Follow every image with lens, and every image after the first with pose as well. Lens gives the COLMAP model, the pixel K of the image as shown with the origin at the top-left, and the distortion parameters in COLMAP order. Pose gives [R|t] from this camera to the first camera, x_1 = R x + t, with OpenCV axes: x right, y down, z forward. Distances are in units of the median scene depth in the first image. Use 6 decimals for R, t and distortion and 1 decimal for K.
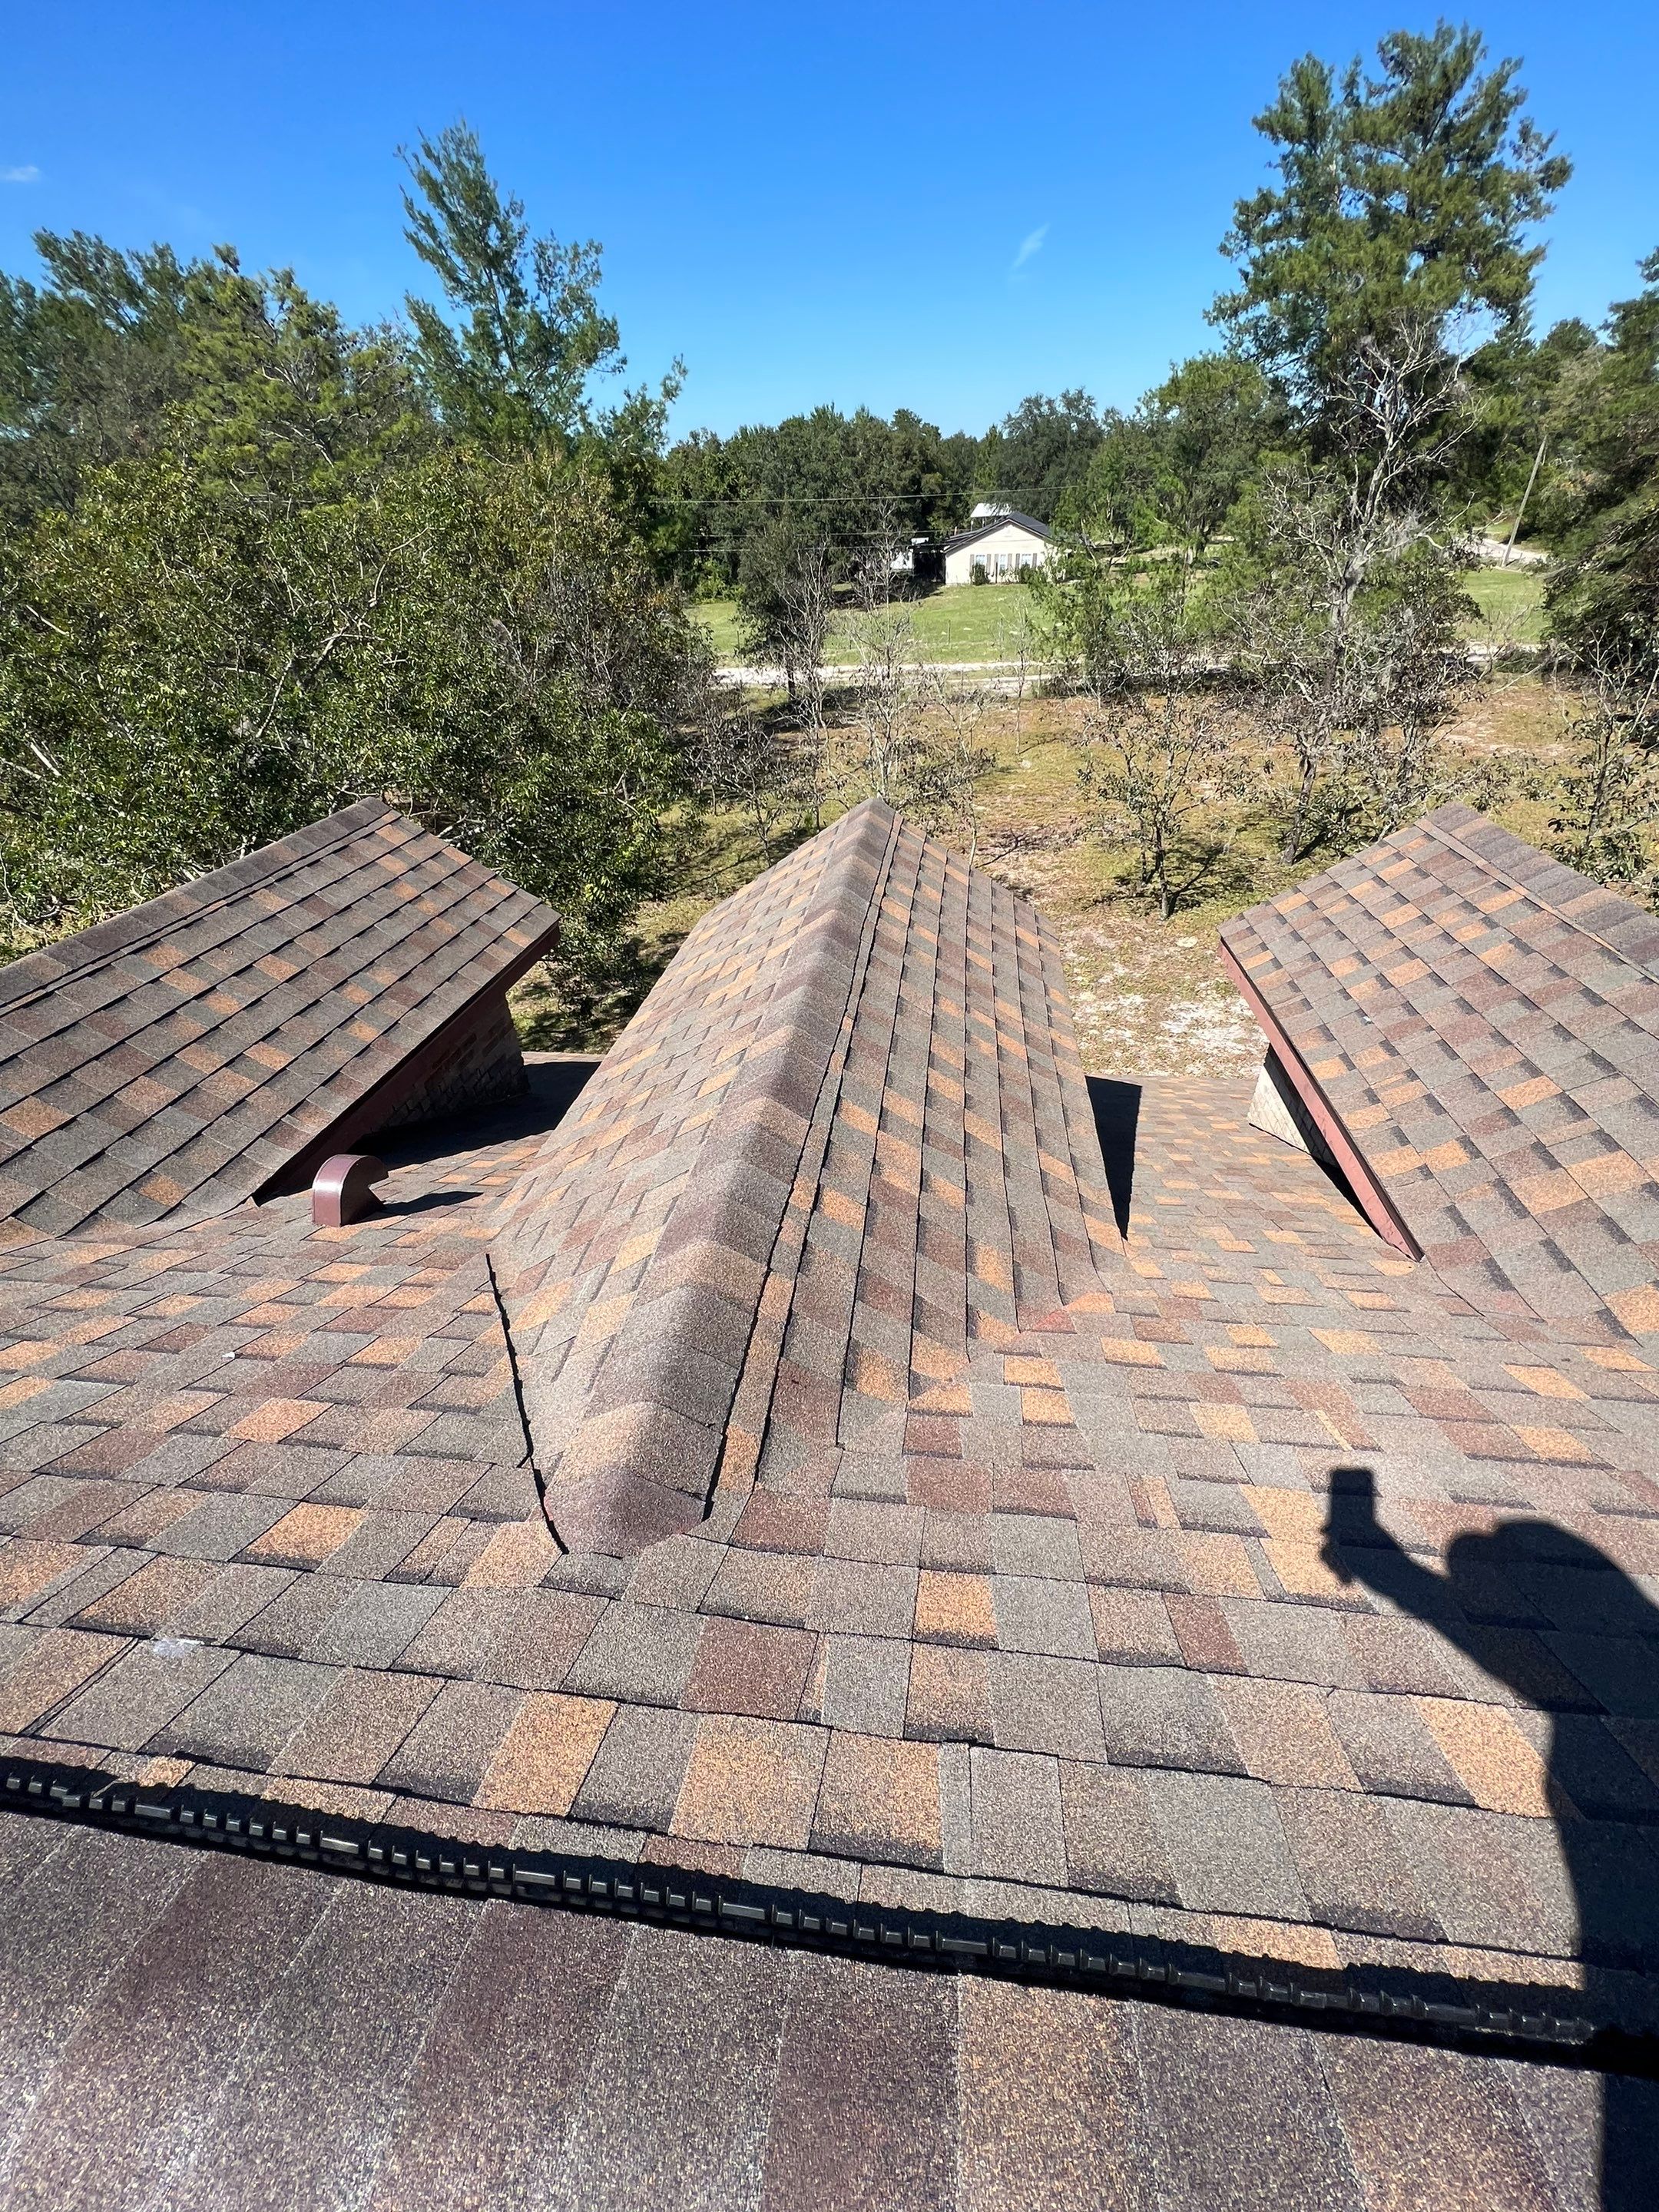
lens RADIAL K [[888.8, 0, 836.3], [0, 888.8, 1098.5], [0, 0, 1]] dist [-0.002926, 0.000643]
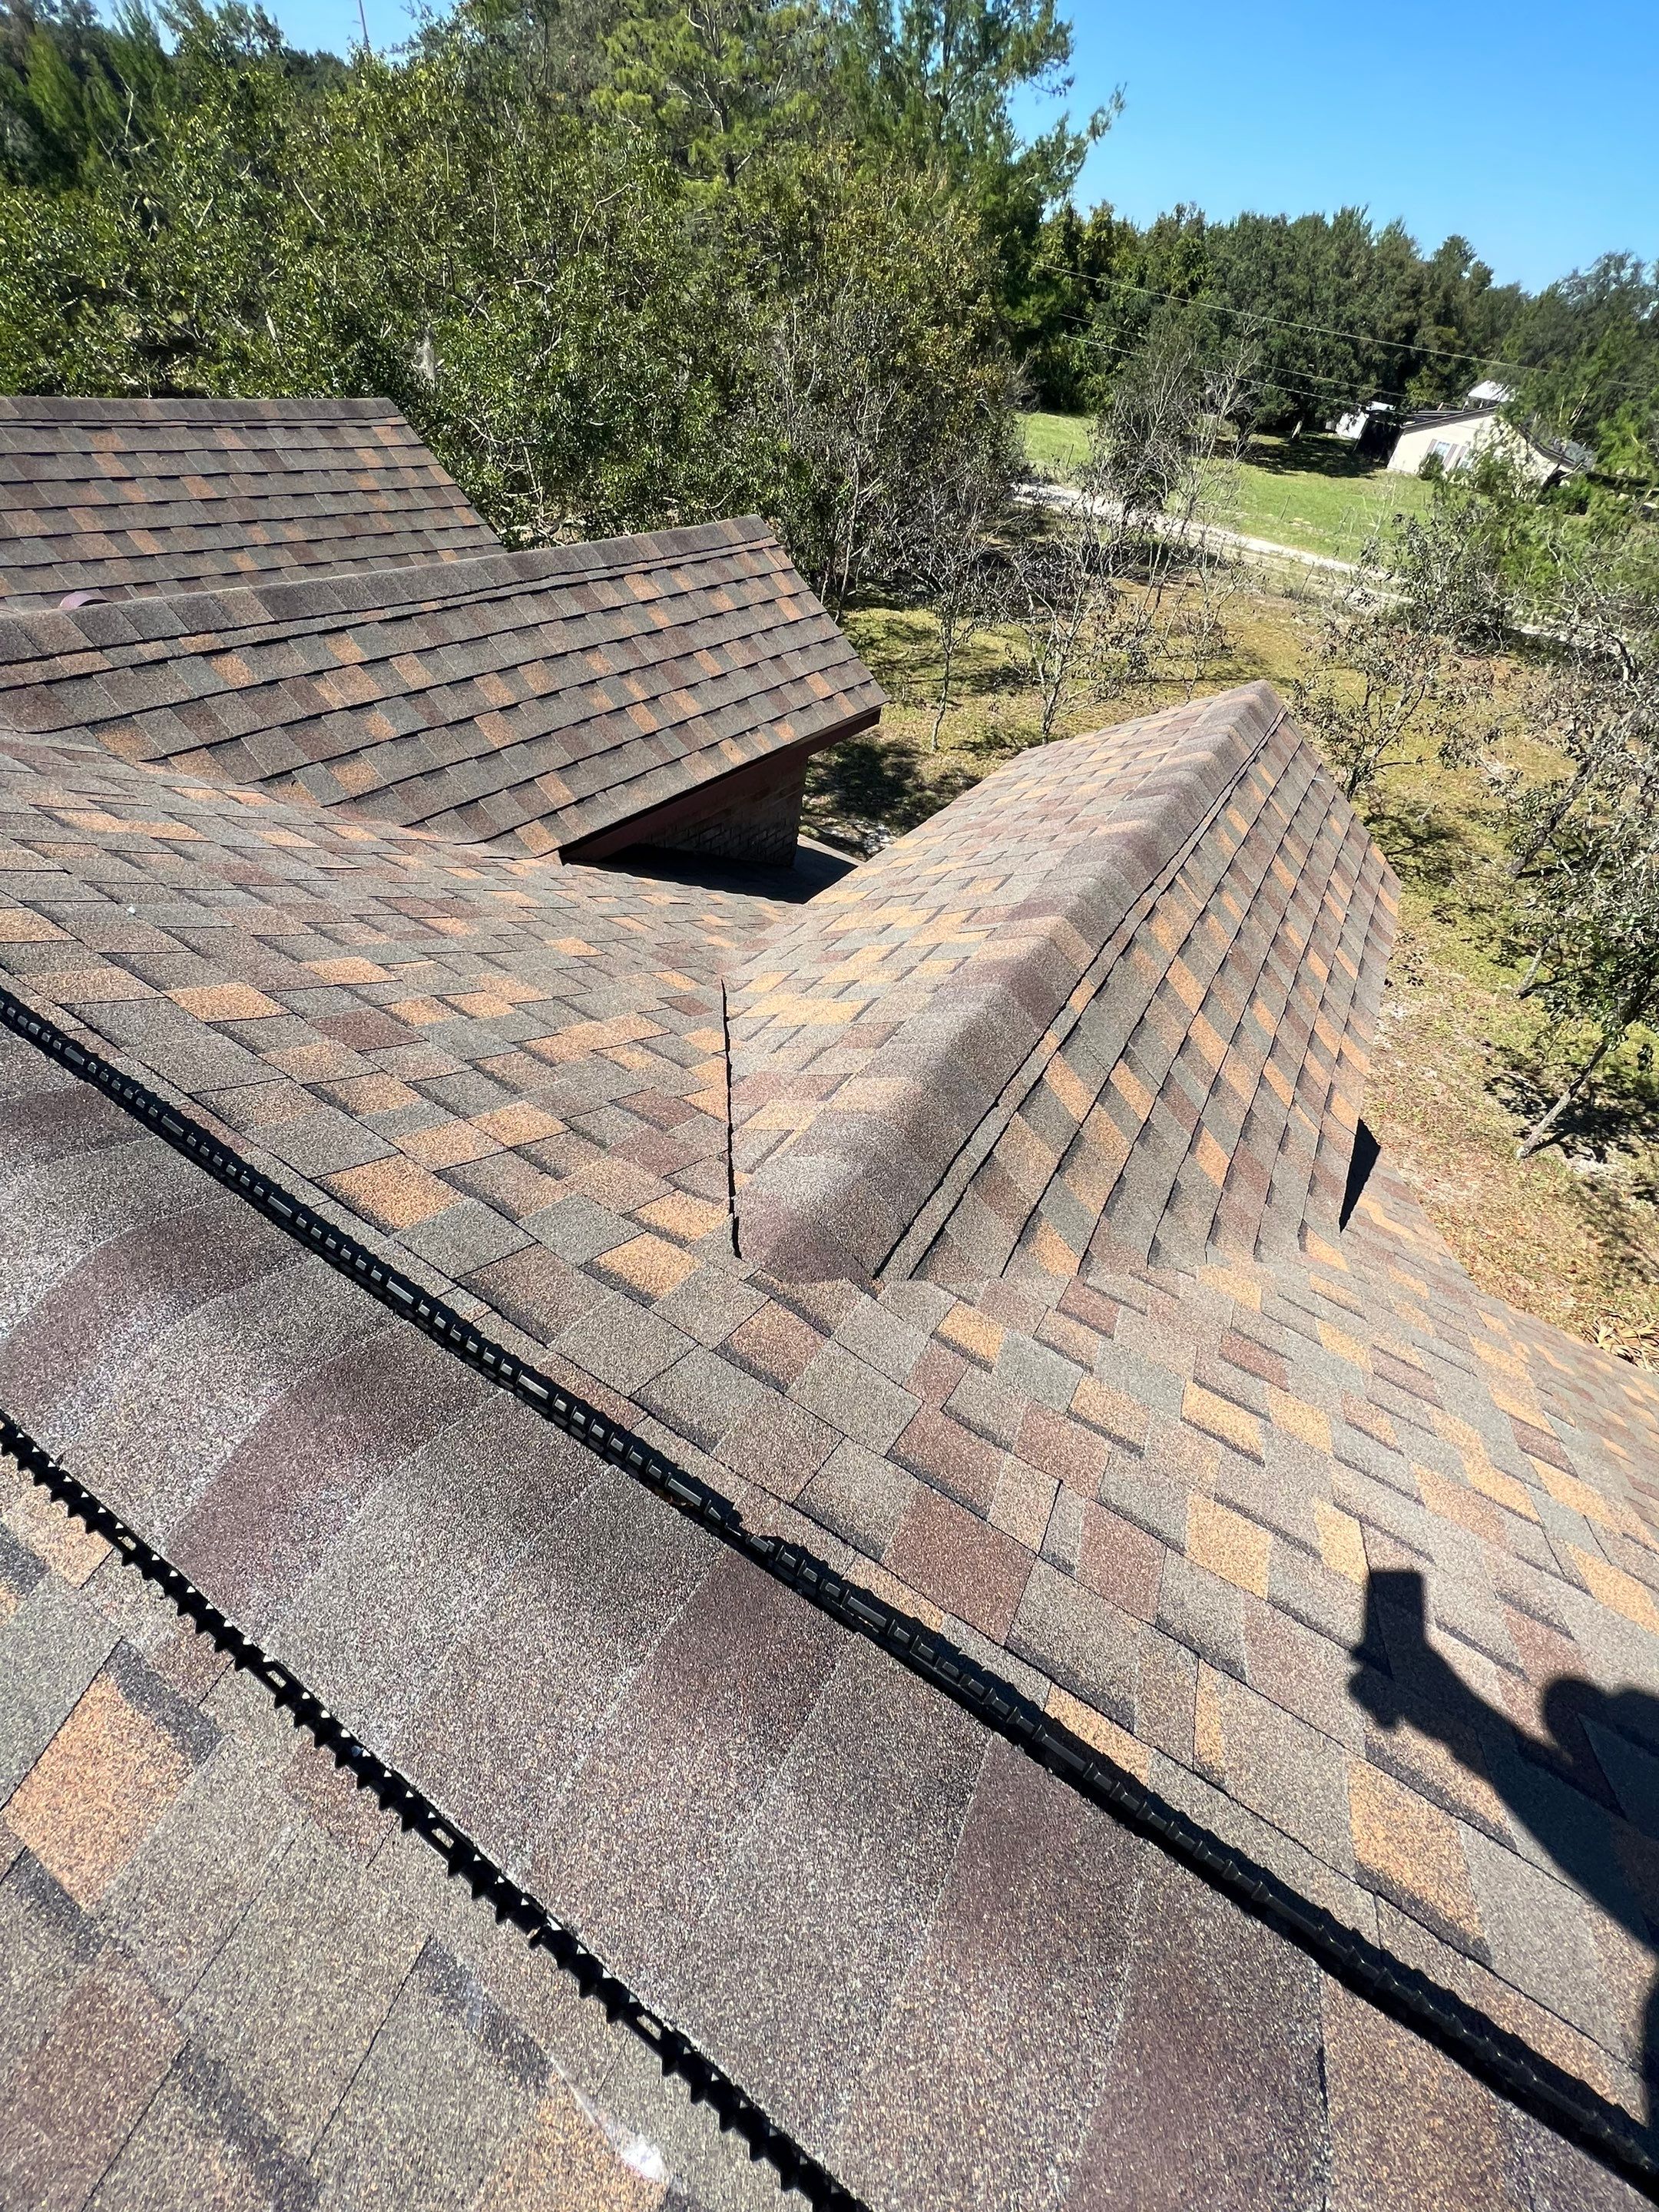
lens RADIAL K [[888.8, 0, 836.3], [0, 888.8, 1098.5], [0, 0, 1]] dist [-0.002926, 0.000643]
pose [[0.900801, 0.397944, -0.173778, 0.145549], [-0.366603, 0.911431, 0.186802, 0.014585], [0.232724, -0.104564, 0.966905, -0.015466]]
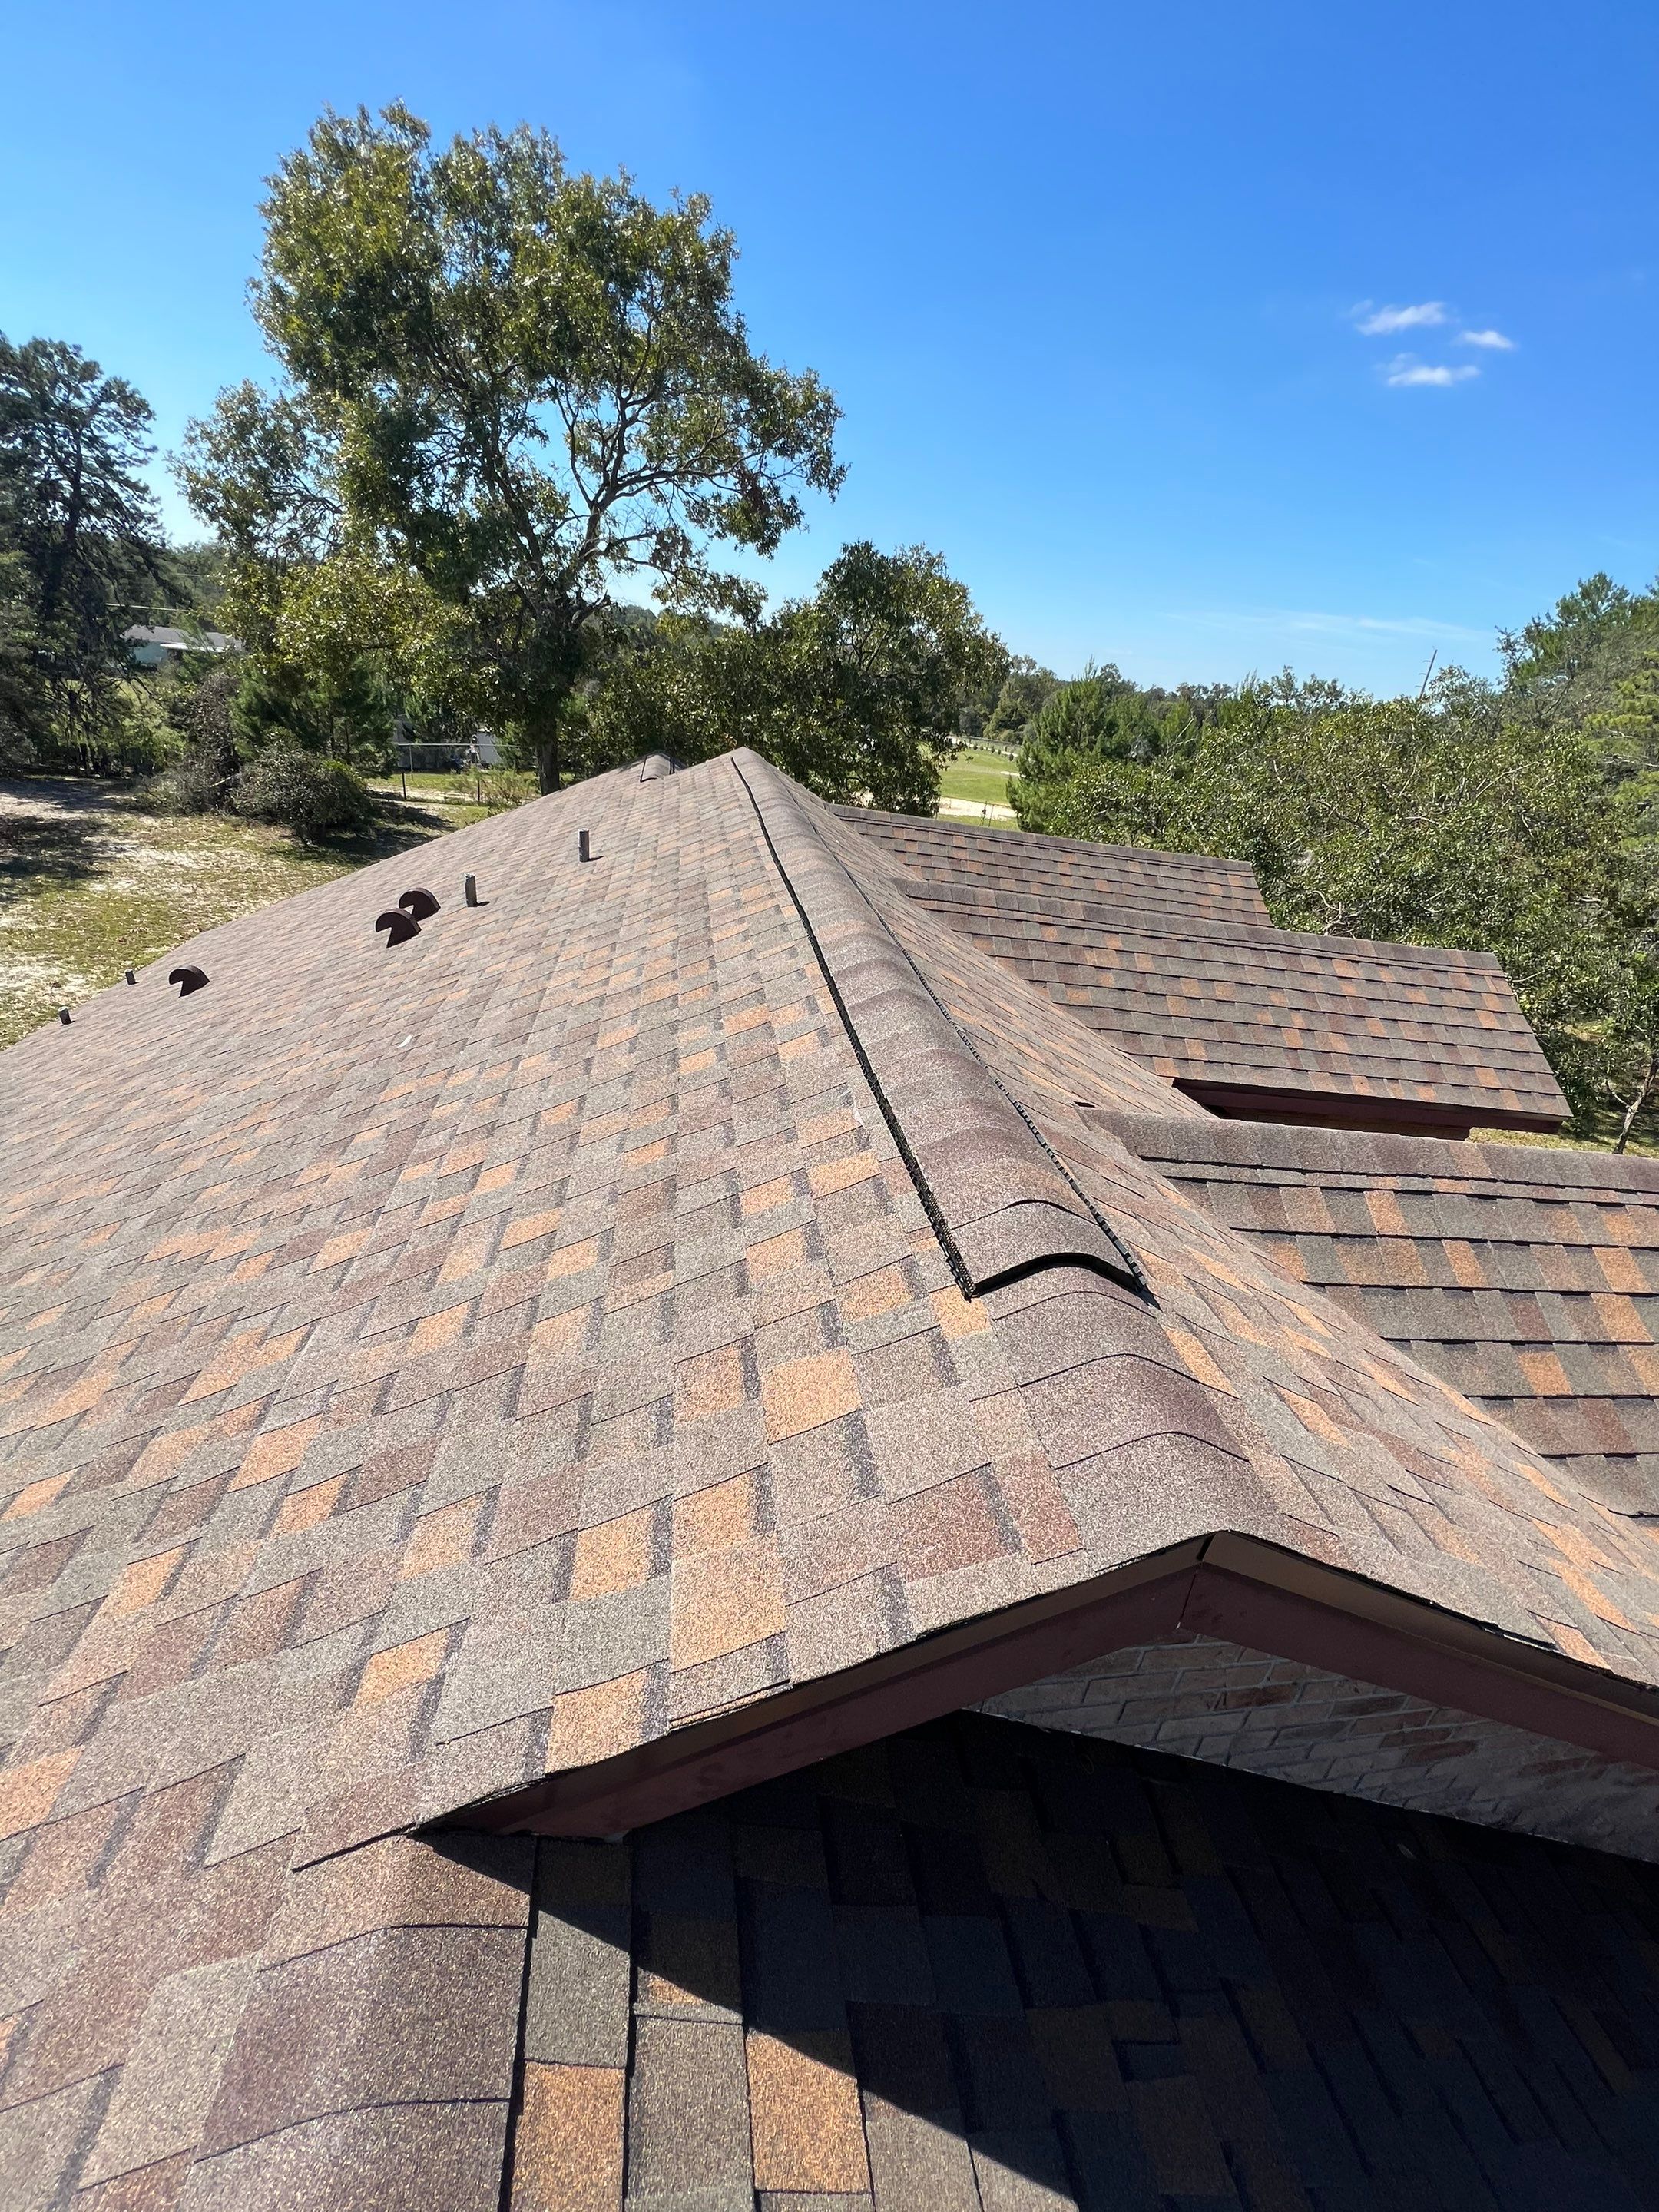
lens RADIAL K [[888.8, 0, 836.3], [0, 888.8, 1098.5], [0, 0, 1]] dist [-0.002926, 0.000643]
pose [[0.263874, 0.475376, -0.839279, 0.234753], [-0.647444, 0.732264, 0.211201, 0.035790], [0.714973, 0.487656, 0.501004, -0.045778]]
